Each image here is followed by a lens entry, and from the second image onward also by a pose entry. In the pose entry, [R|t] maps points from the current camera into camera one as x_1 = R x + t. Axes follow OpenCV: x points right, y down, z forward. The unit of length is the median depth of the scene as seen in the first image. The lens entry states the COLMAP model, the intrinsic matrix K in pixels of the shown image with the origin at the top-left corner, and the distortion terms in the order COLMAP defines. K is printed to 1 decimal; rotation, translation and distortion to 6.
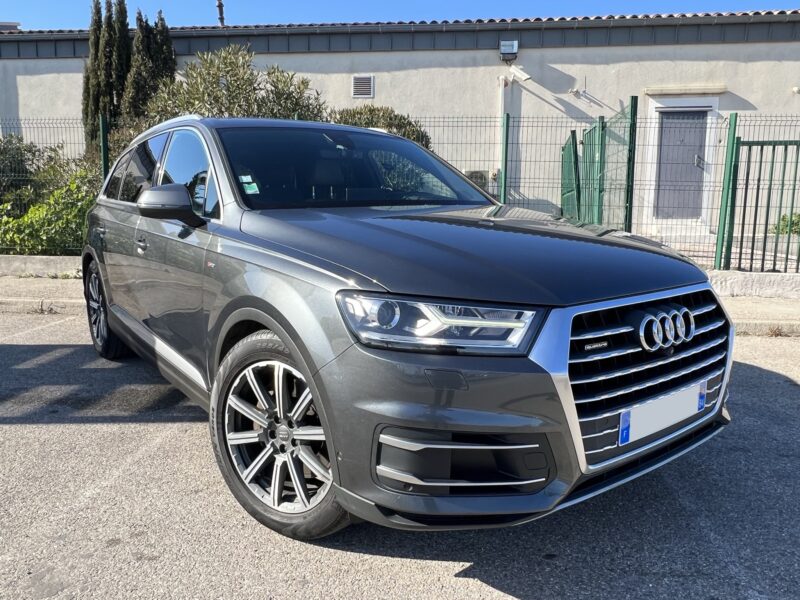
lens RADIAL K [[595.5, 0, 403.7], [0, 595.5, 306.7], [0, 0, 1]] dist [0.002201, -0.012184]
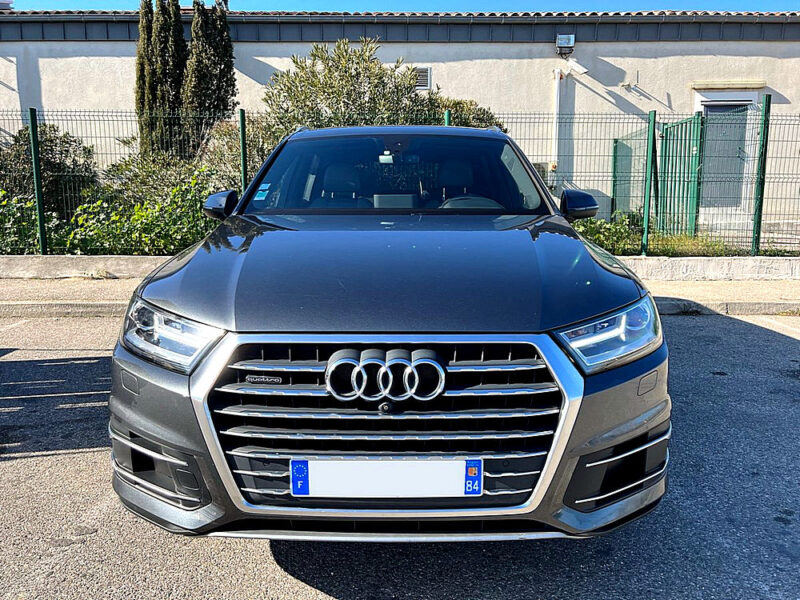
lens RADIAL K [[600.8, 0, 399.7], [0, 600.8, 302.5], [0, 0, 1]] dist [0.044351, -0.056009]
pose [[0.992981, -0.029065, 0.114650, -0.239958], [0.027832, 0.999536, 0.012340, -0.009060], [-0.114956, -0.009063, 0.993329, -0.000481]]
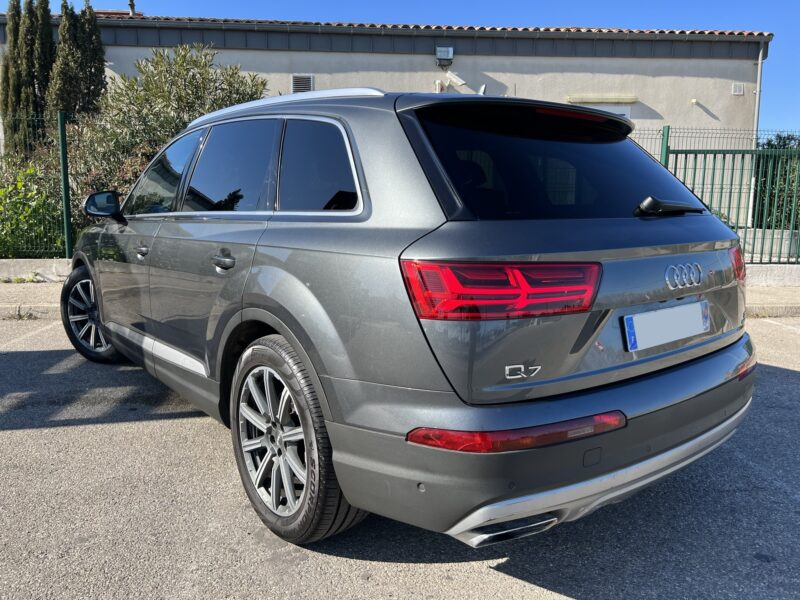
lens RADIAL K [[600.8, 0, 407.9], [0, 600.8, 302.1], [0, 0, 1]] dist [0.044351, -0.056009]
pose [[0.984437, -0.027442, 0.173584, -0.085067], [0.027859, 0.999612, 0.000033, 0.000645], [-0.173517, 0.004804, 0.984819, -0.036532]]
